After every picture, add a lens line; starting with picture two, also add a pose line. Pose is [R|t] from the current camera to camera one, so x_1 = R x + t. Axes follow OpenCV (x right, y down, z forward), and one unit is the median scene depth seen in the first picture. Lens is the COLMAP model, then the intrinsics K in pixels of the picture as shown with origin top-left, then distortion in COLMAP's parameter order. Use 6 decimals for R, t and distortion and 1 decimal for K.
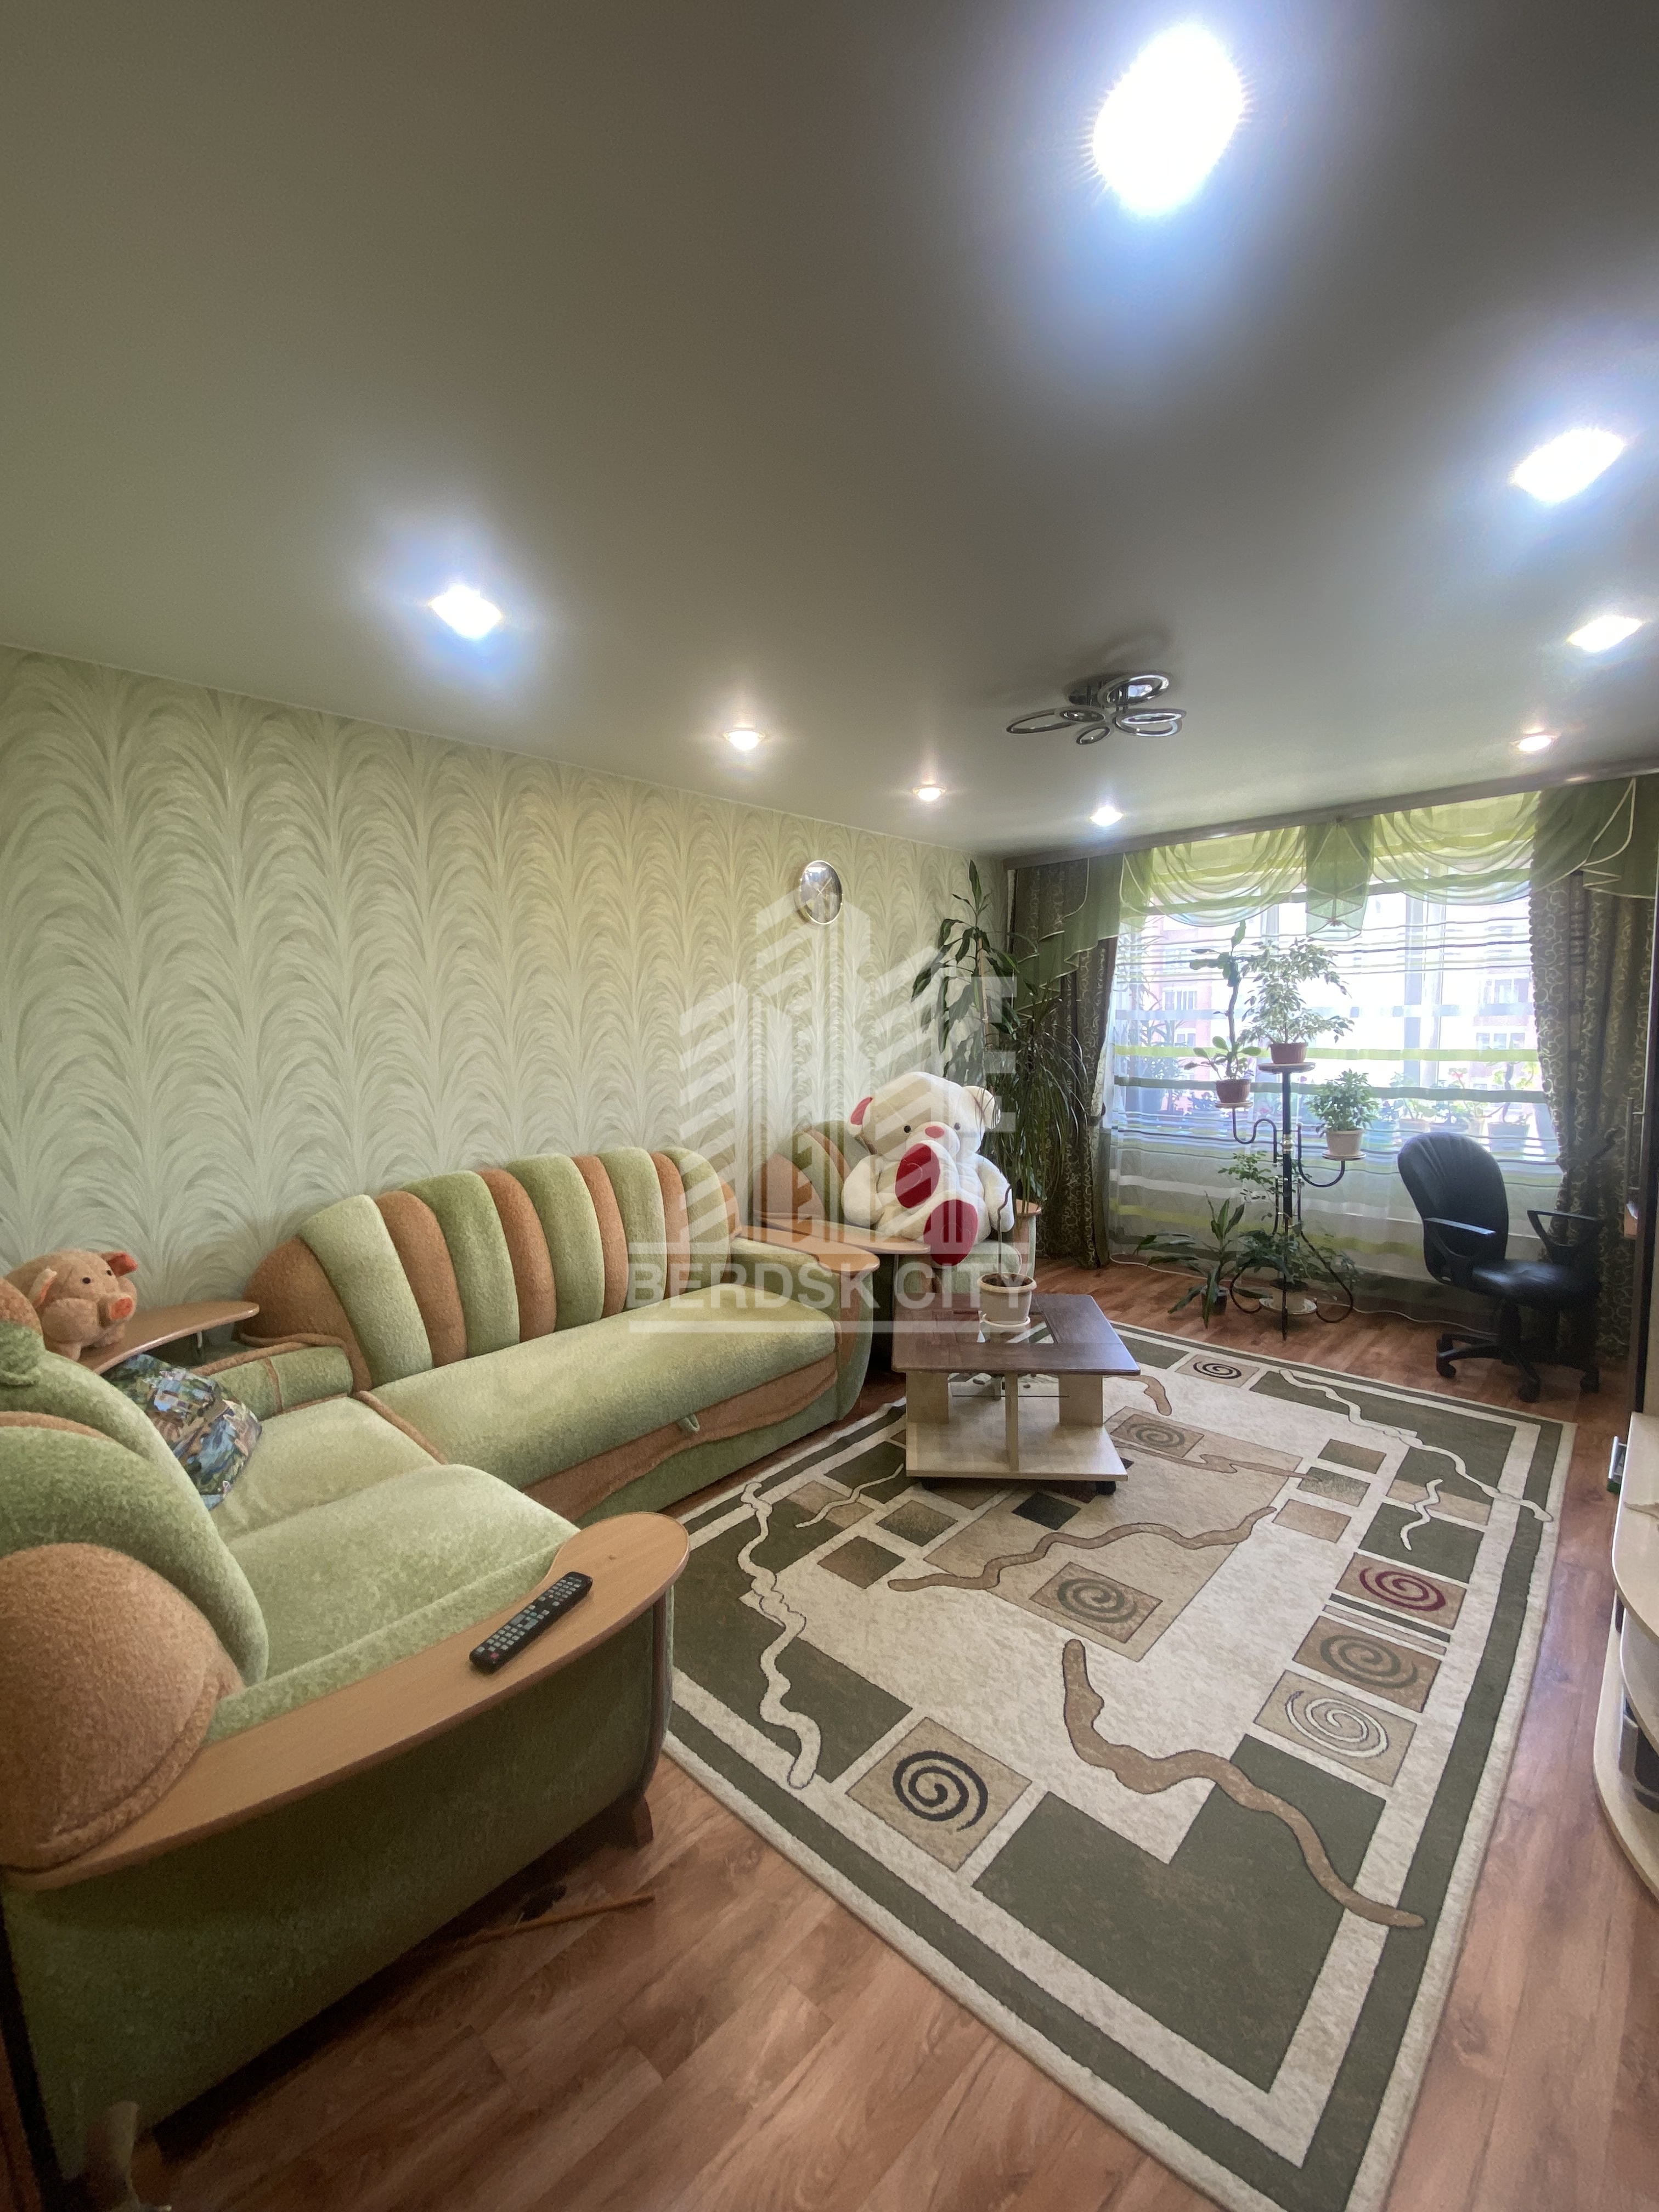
lens RADIAL K [[889.0, 0, 836.2], [0, 889.0, 1099.2], [0, 0, 1]] dist [0.014744, -0.016525]
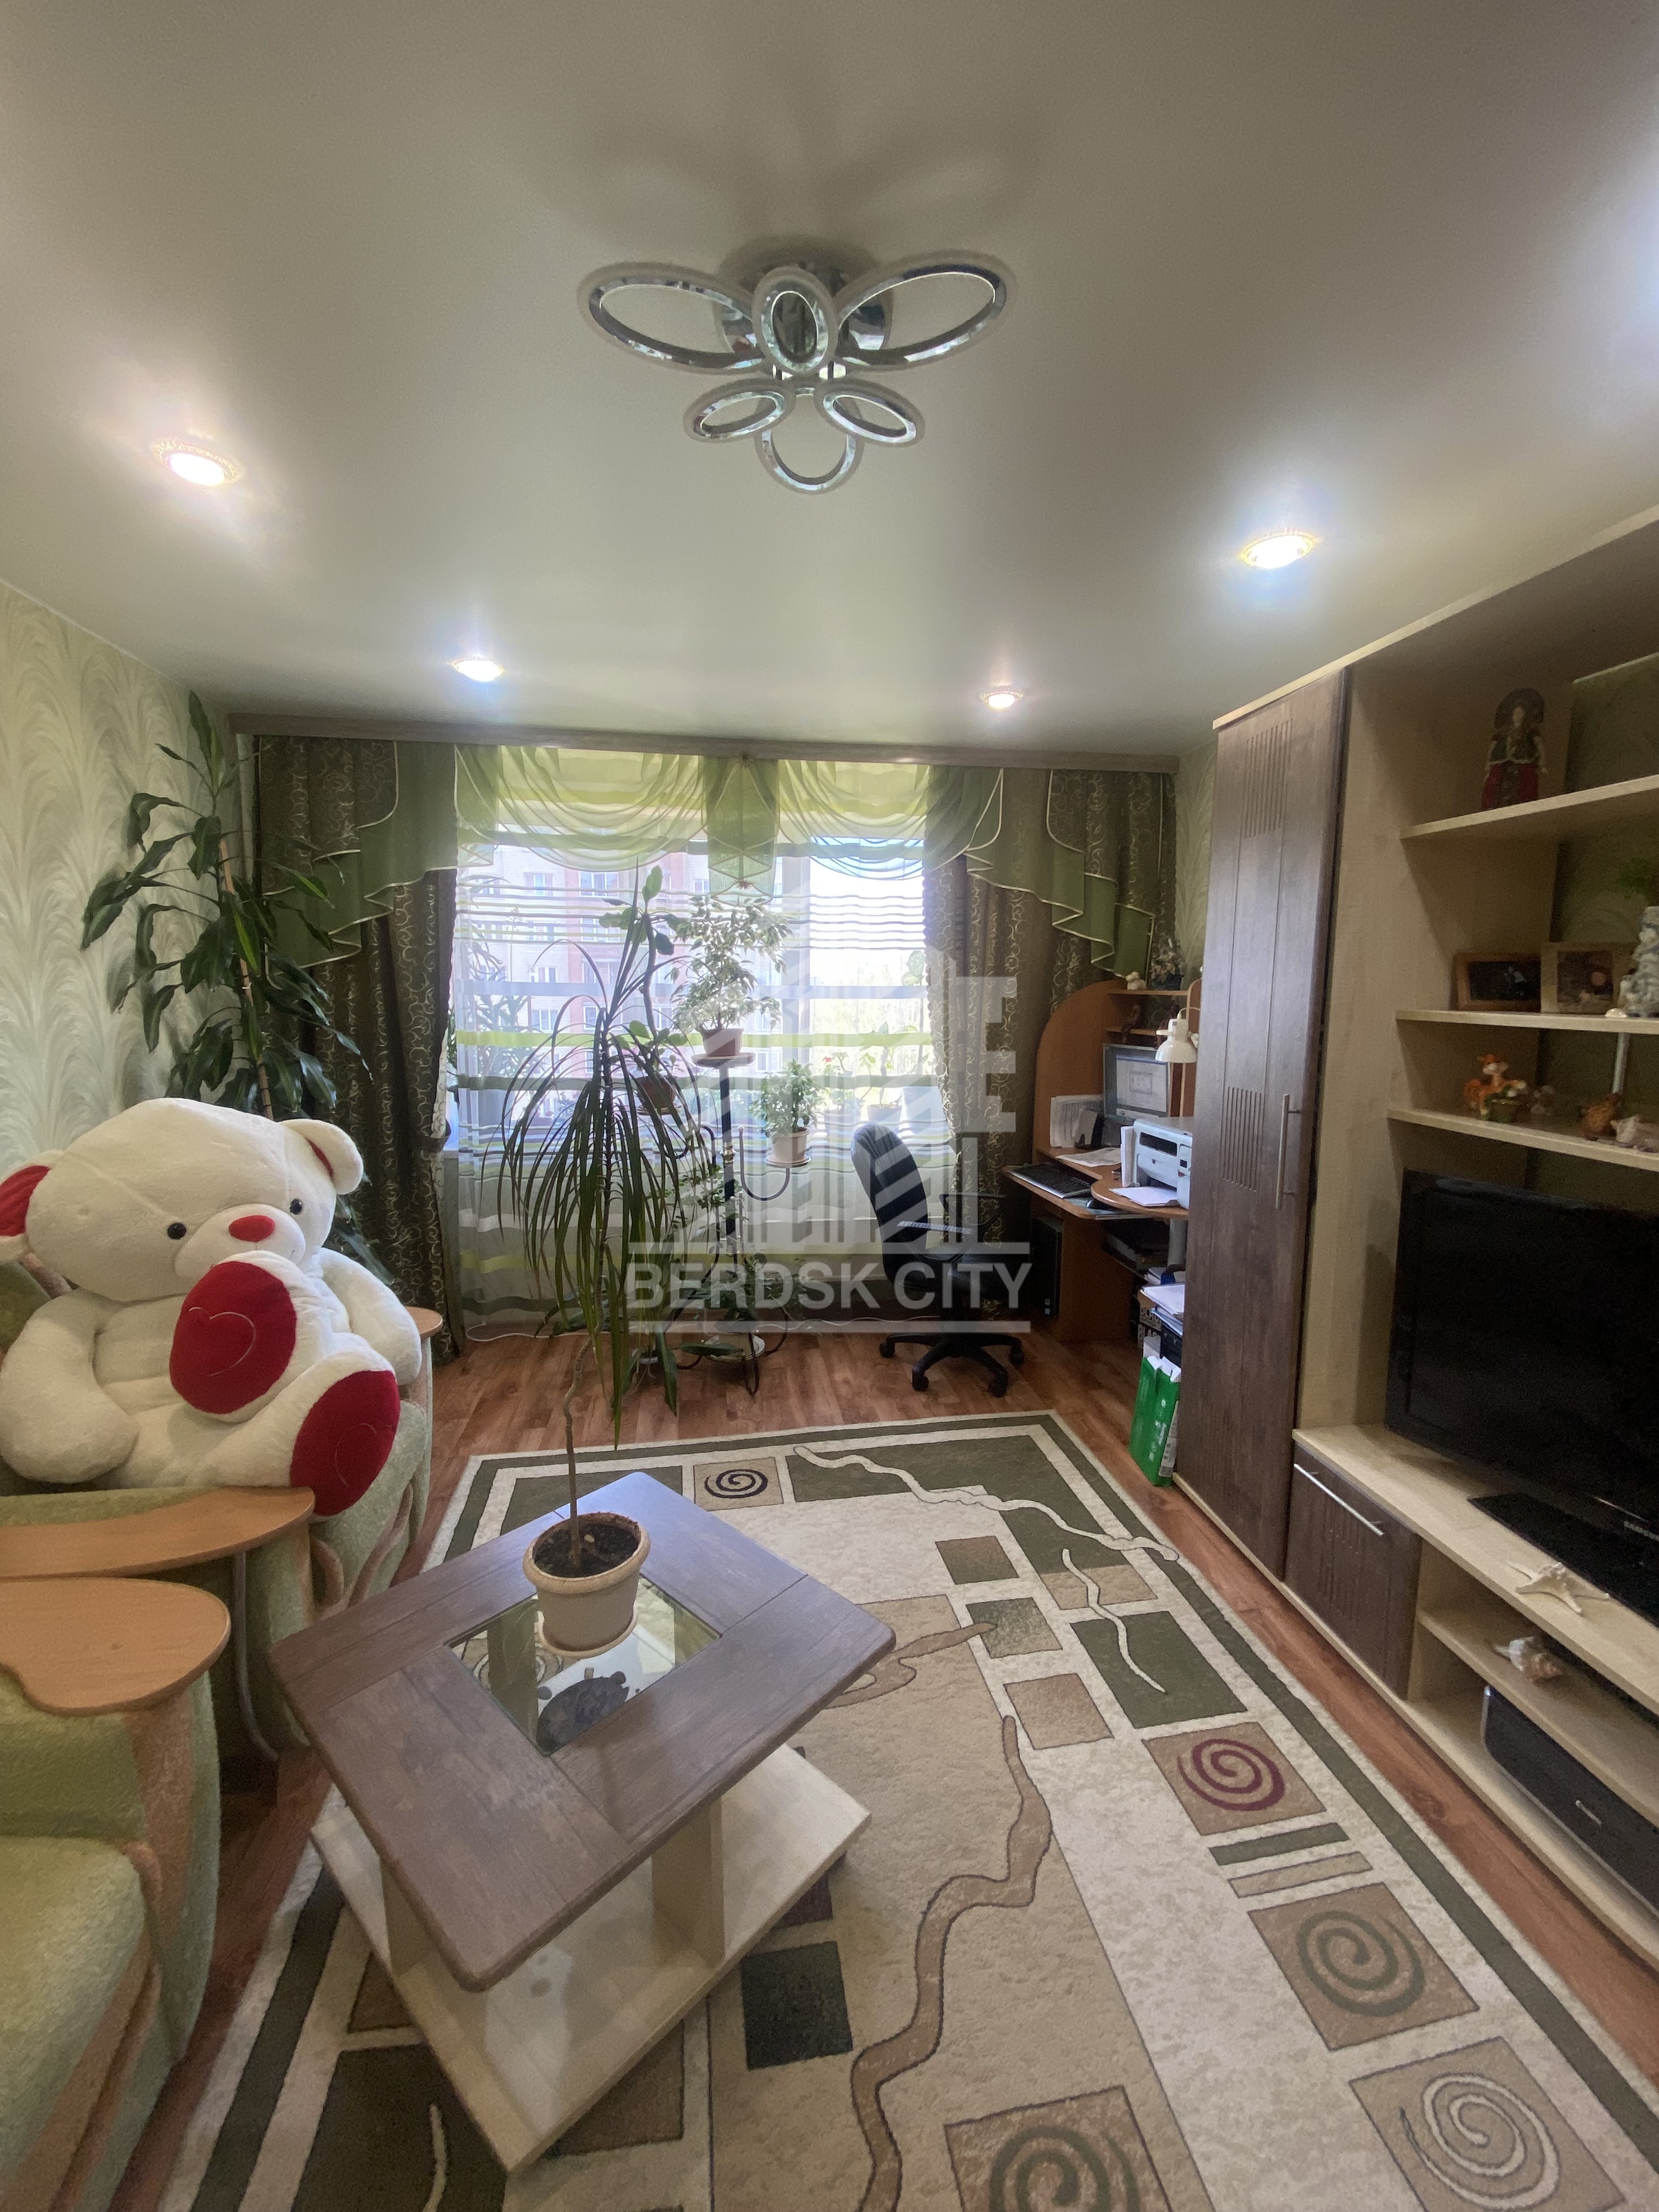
lens RADIAL K [[889.0, 0, 825.7], [0, 889.0, 1107.8], [0, 0, 1]] dist [0.014744, -0.016525]
pose [[0.619487, -0.082406, 0.780670, -0.069154], [0.050247, 0.996598, 0.065326, -0.044929], [-0.783397, -0.001242, 0.621520, 0.490114]]
